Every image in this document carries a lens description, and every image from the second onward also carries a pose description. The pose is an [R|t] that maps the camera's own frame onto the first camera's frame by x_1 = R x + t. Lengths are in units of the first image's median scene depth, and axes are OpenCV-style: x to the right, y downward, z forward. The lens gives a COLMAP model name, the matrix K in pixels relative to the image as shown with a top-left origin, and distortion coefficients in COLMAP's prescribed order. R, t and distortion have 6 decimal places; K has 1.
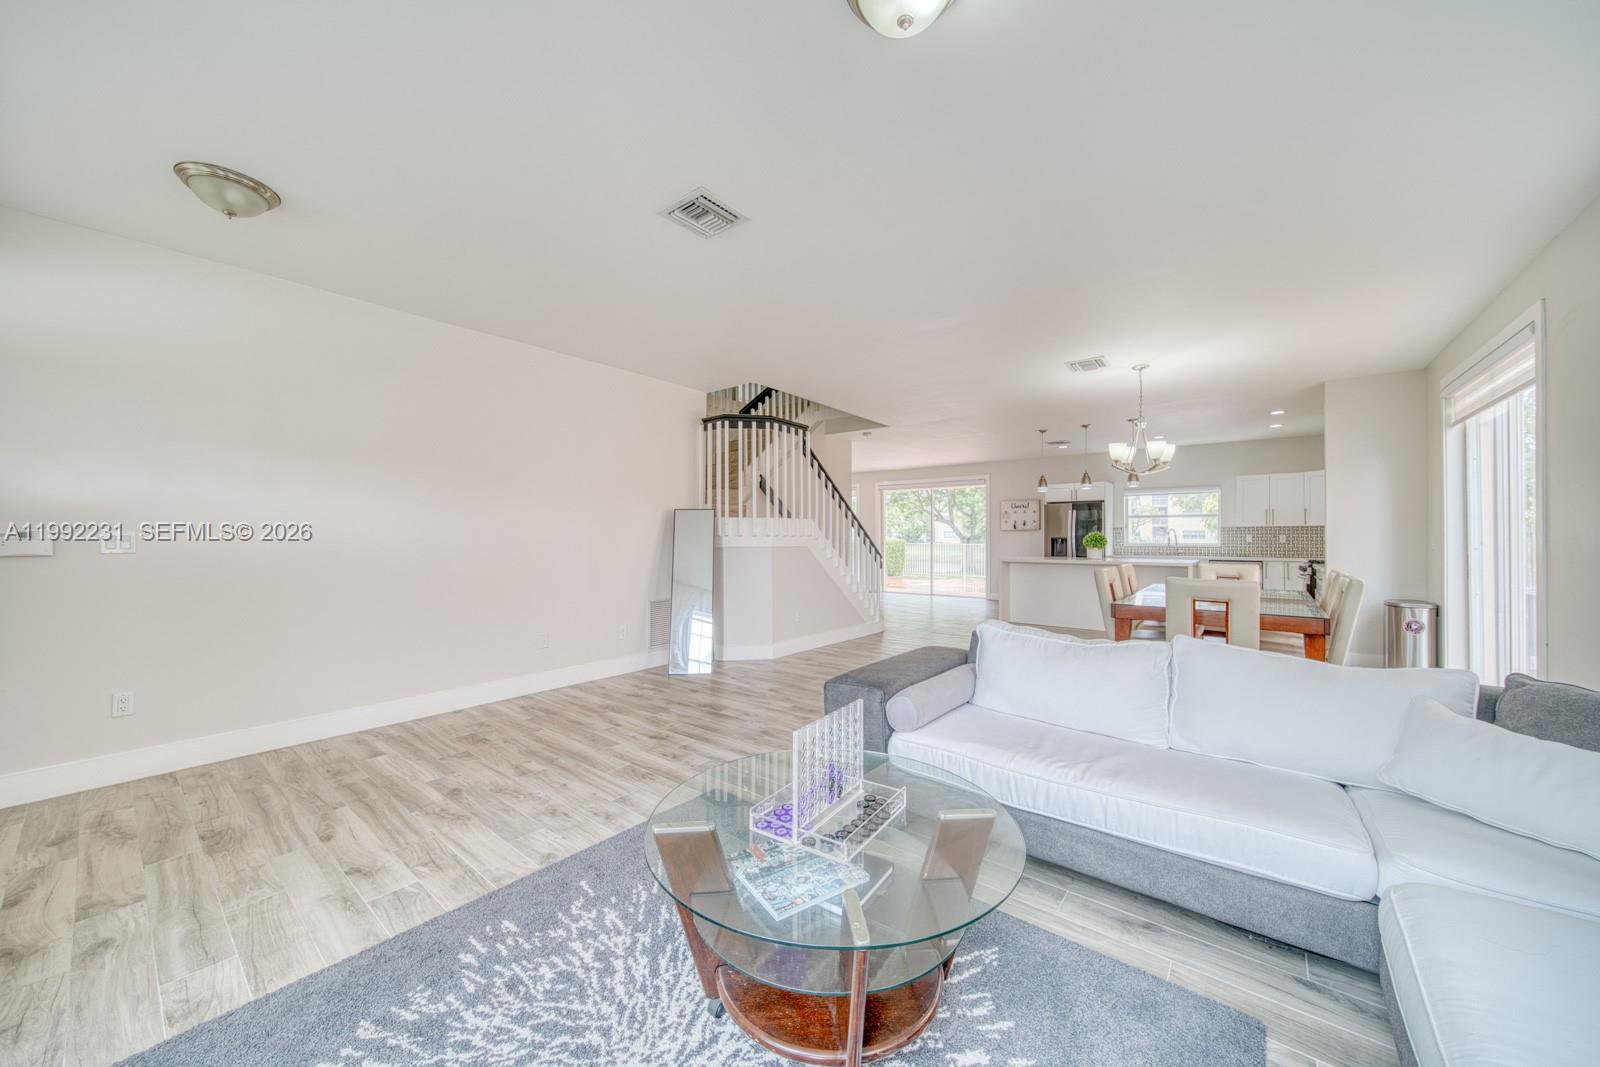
lens RADIAL K [[570.3, 0, 800.0], [0, 570.3, 533.5], [0, 0, 1]] dist [-0.000593, 0.000095]
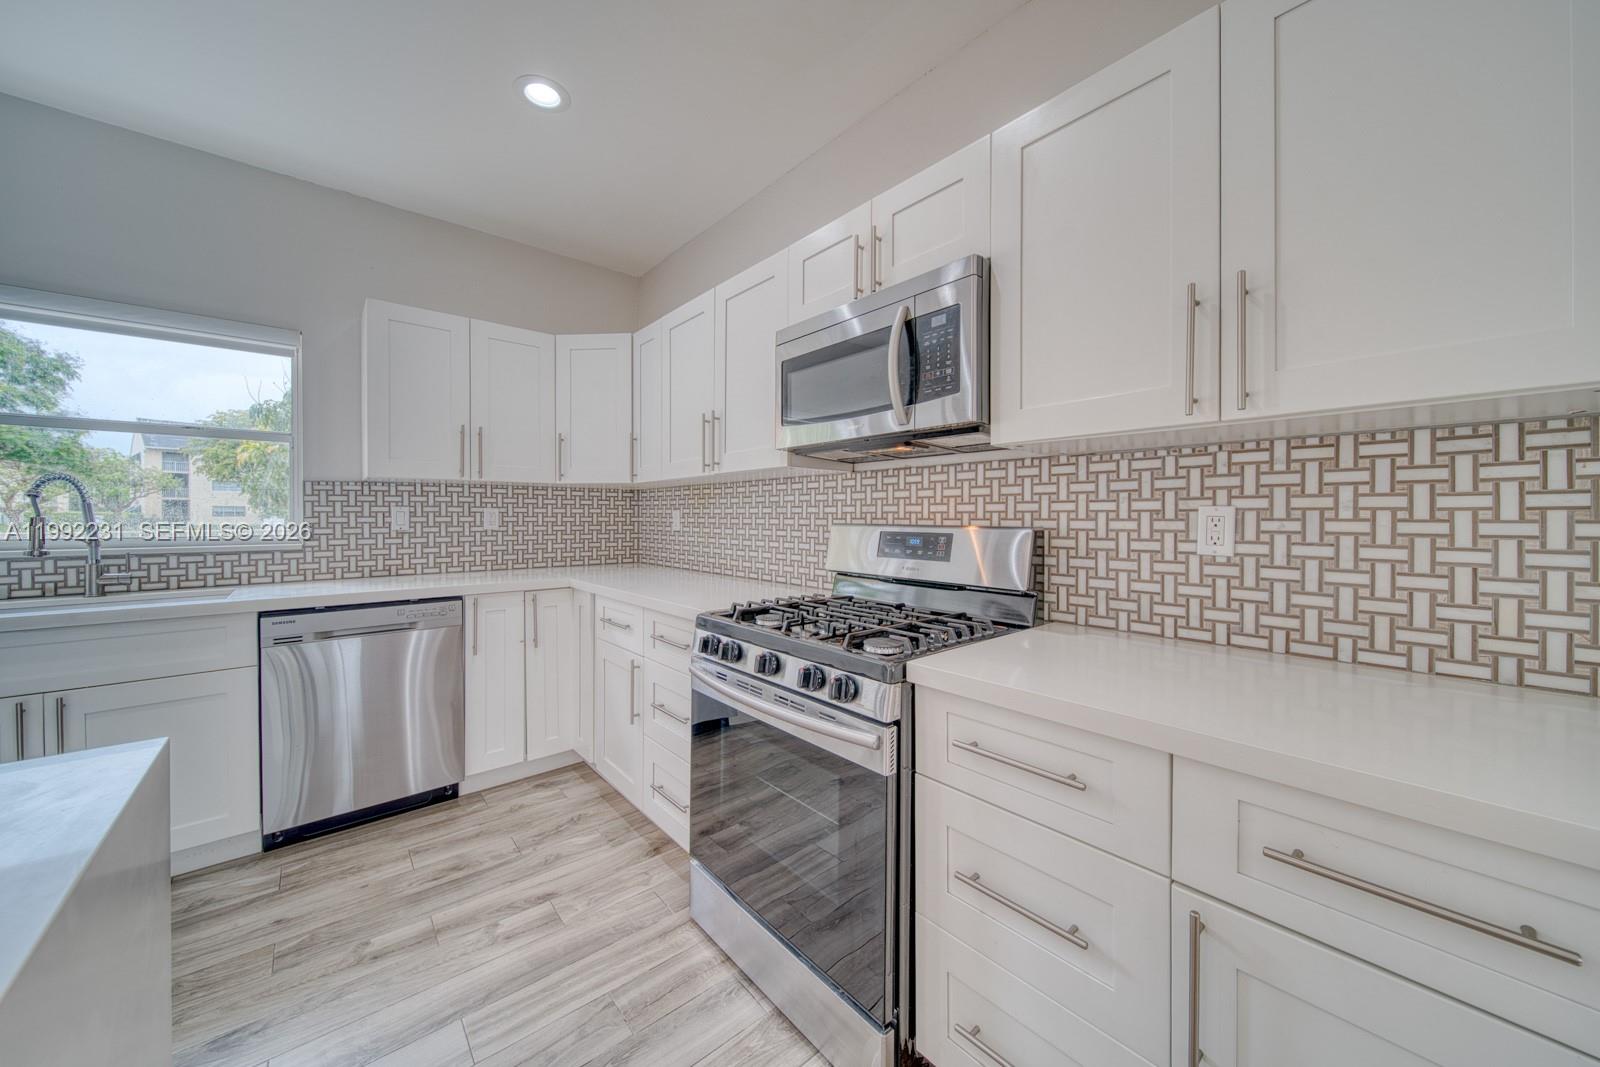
lens RADIAL K [[568.6, 0, 806.0], [0, 568.6, 518.0], [0, 0, 1]] dist [-0.001346, 0.000061]
pose [[0.173505, -0.003679, 0.984826, 0.603207], [-0.007719, 0.999957, 0.005096, 0.005867], [-0.984803, -0.008486, 0.173469, 0.845373]]
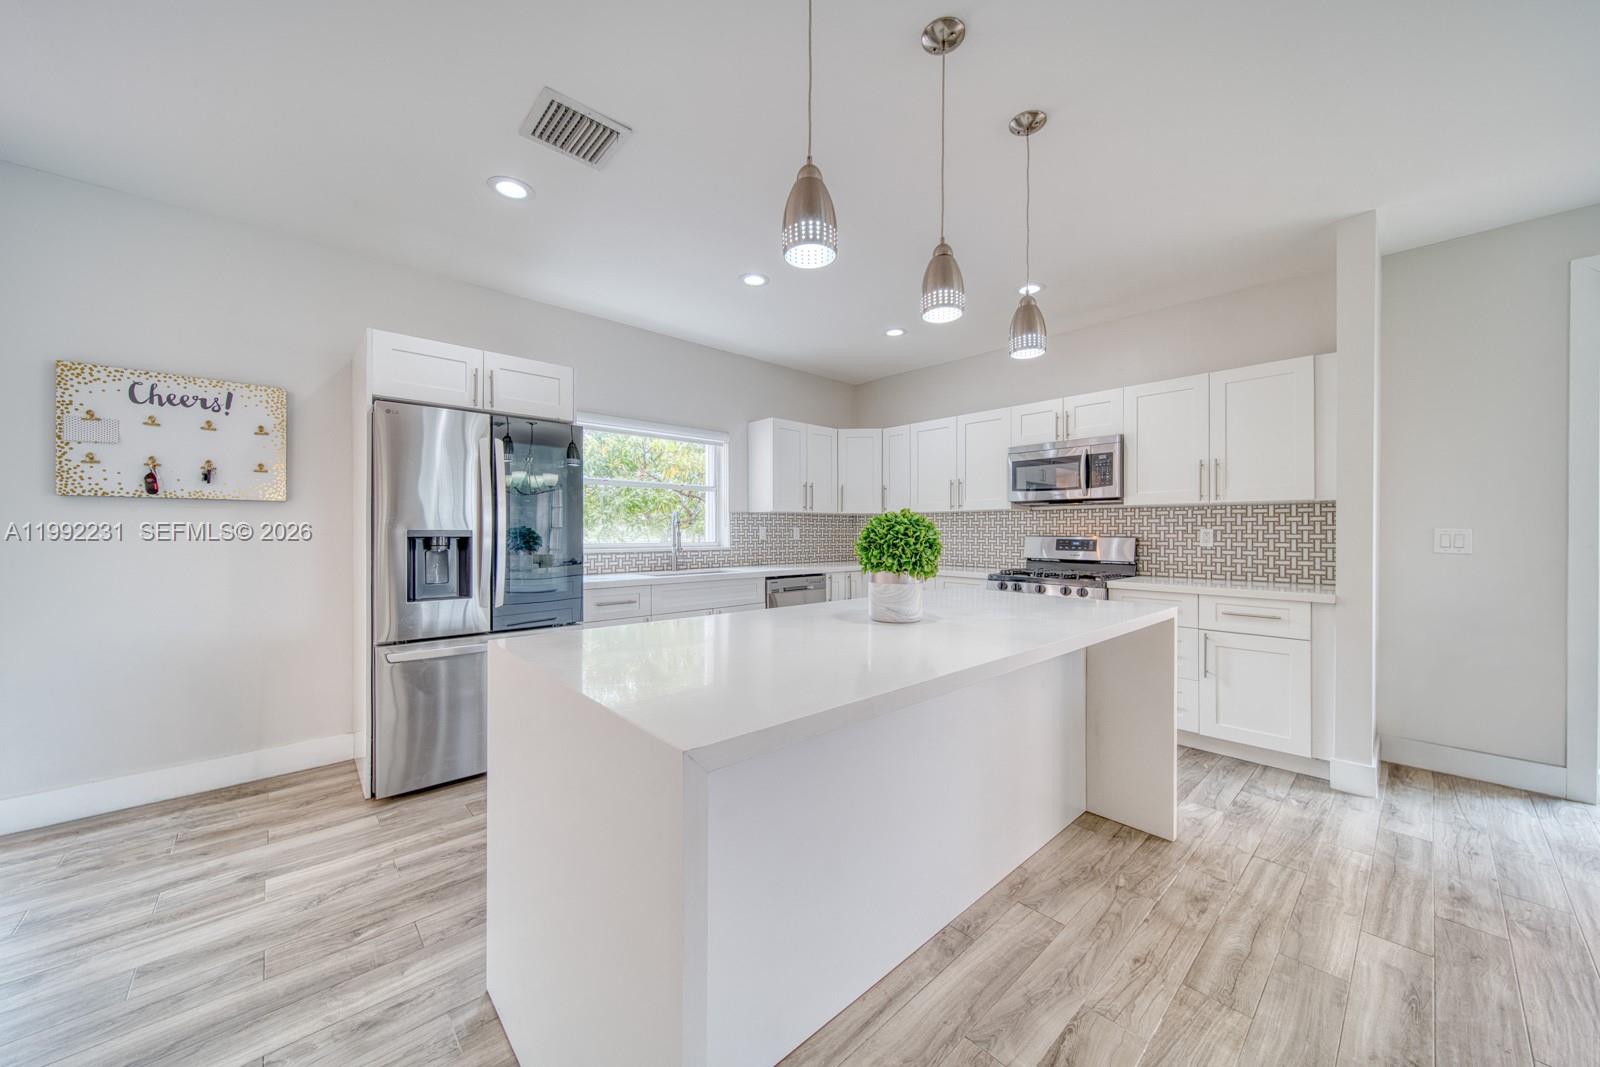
lens RADIAL K [[585.1, 0, 806.9], [0, 585.1, 532.0], [0, 0, 1]] dist [0.001758, 0.000091]
pose [[0.129294, -0.000140, 0.991606, 0.253716], [-0.009017, 0.999958, 0.001316, 0.007299], [-0.991565, -0.009112, 0.129287, 1.027276]]
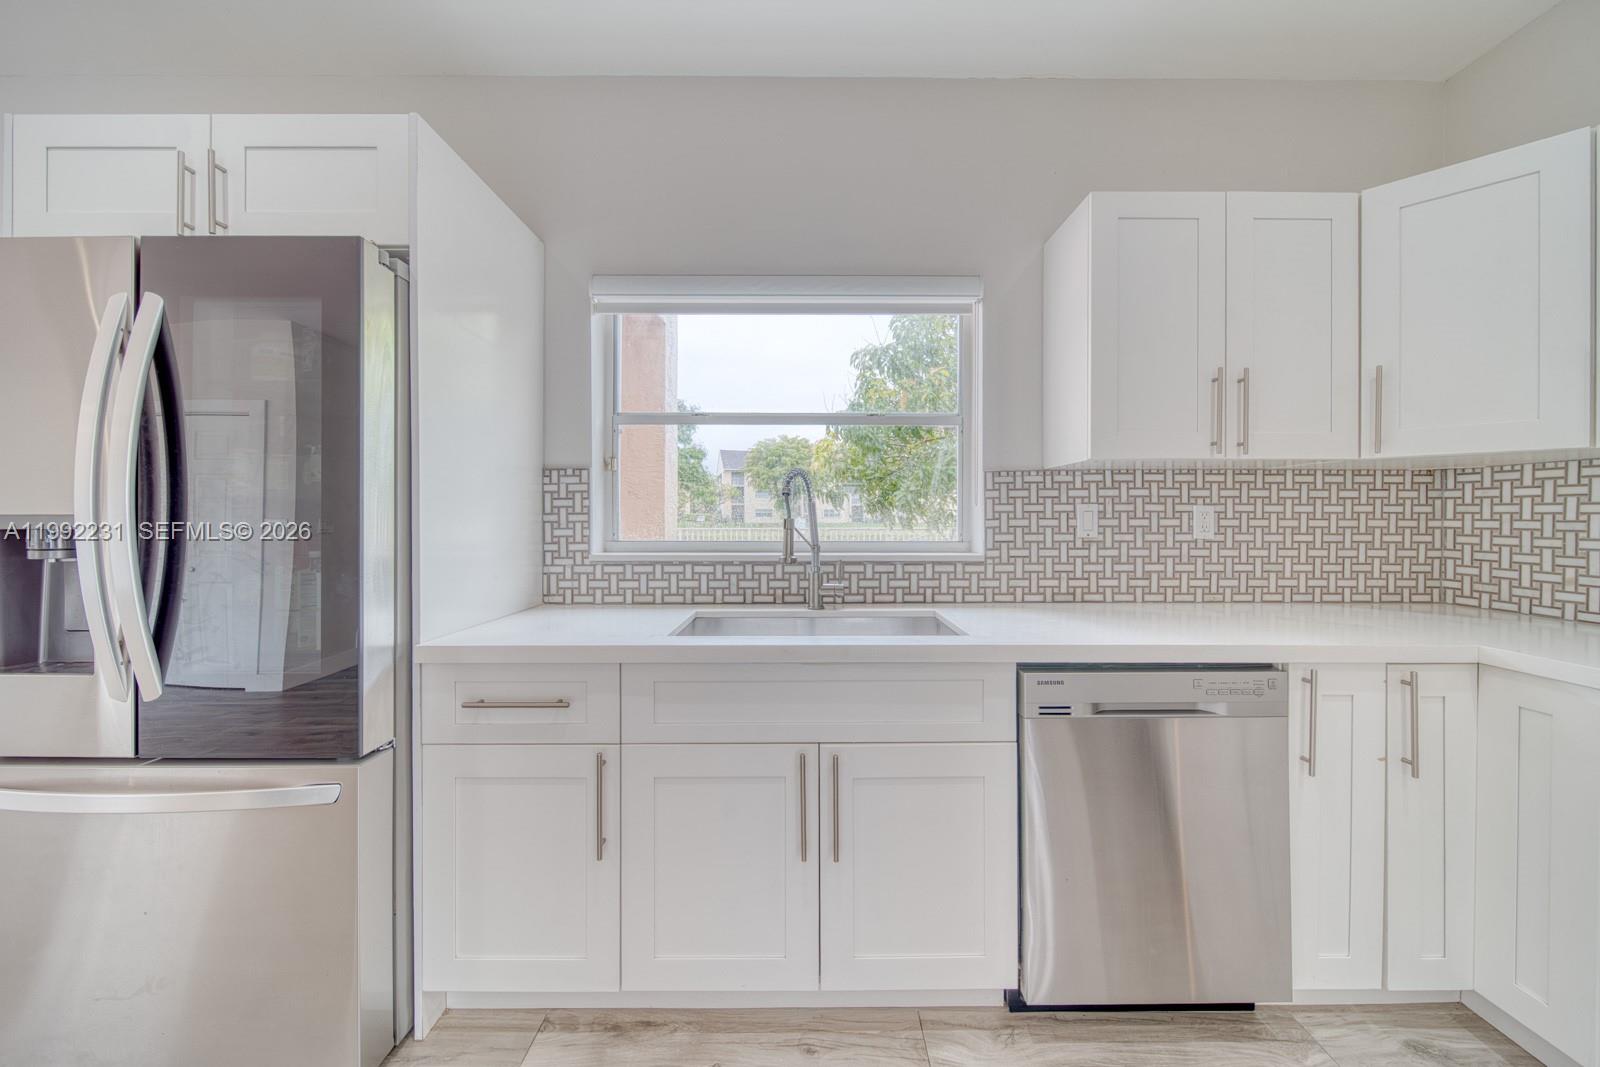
lens RADIAL K [[568.6, 0, 806.0], [0, 568.6, 518.0], [0, 0, 1]] dist [-0.001346, 0.000061]
pose [[0.772723, -0.000825, 0.634743, 0.656824], [-0.006314, 0.999940, 0.008987, 0.007150], [-0.634712, -0.010952, 0.772671, 1.048051]]
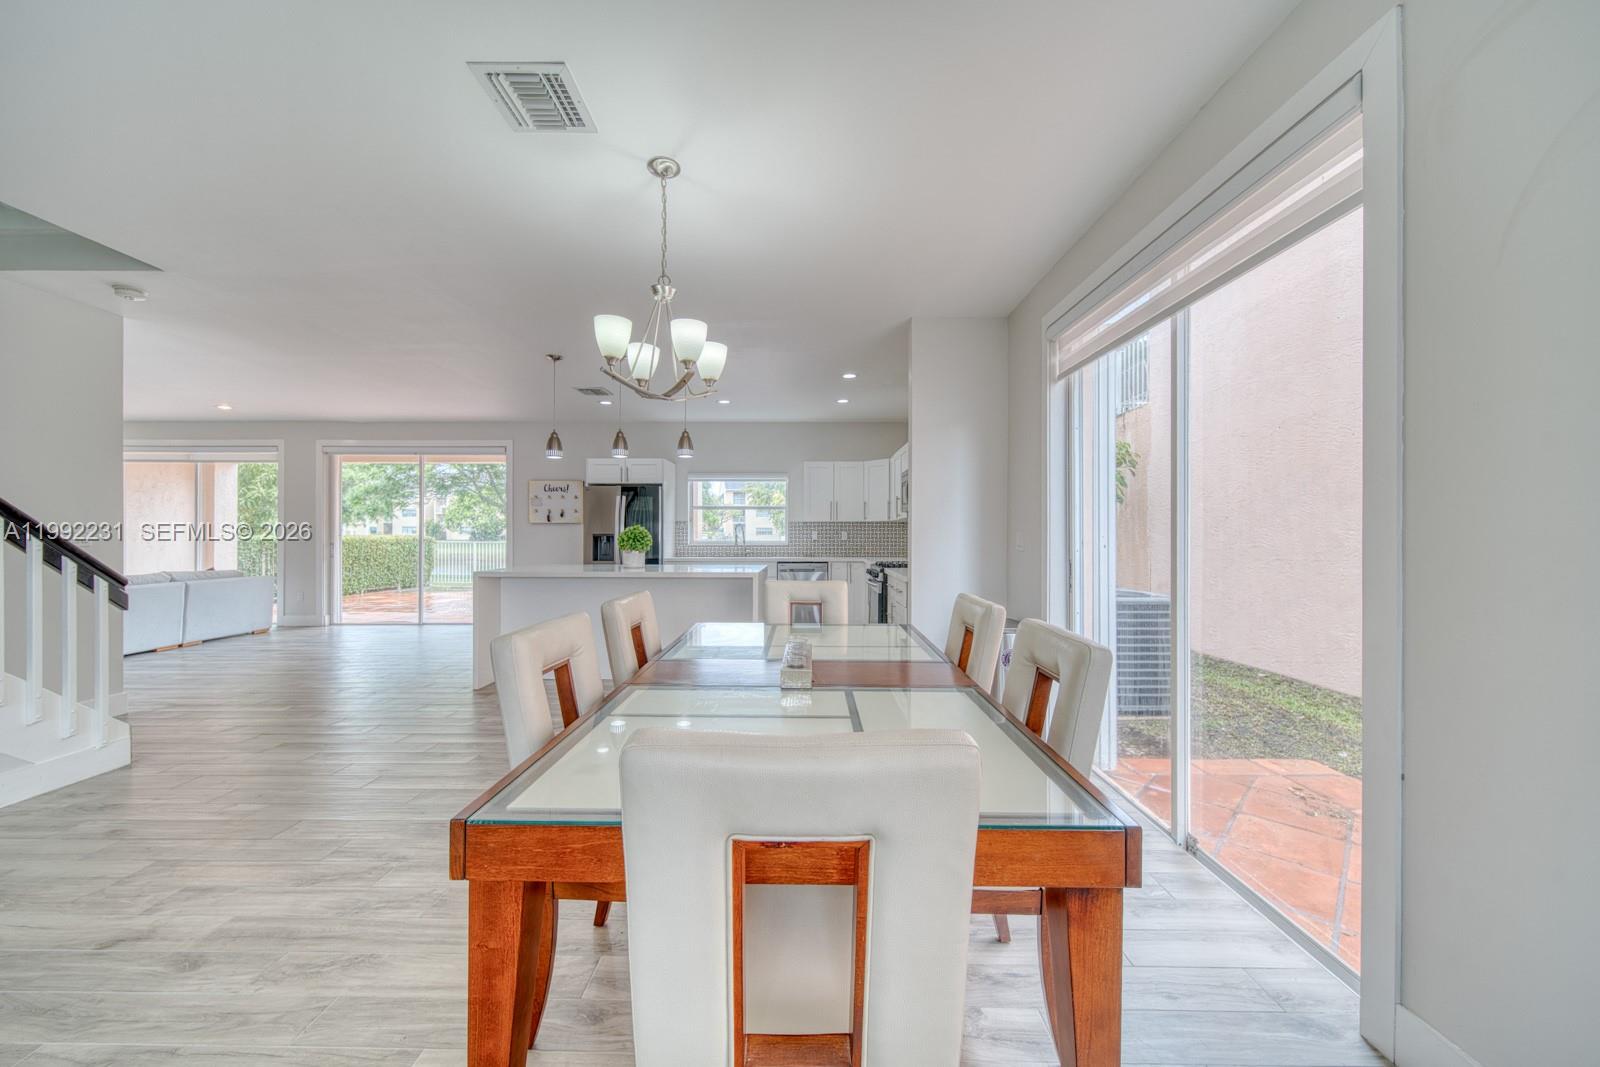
lens RADIAL K [[585.1, 0, 806.9], [0, 585.1, 532.0], [0, 0, 1]] dist [0.001758, 0.000091]
pose [[0.779328, 0.003756, 0.626604, 0.257164], [-0.006487, 0.999977, 0.002074, 0.001698], [-0.626582, -0.005681, 0.779335, 0.365896]]
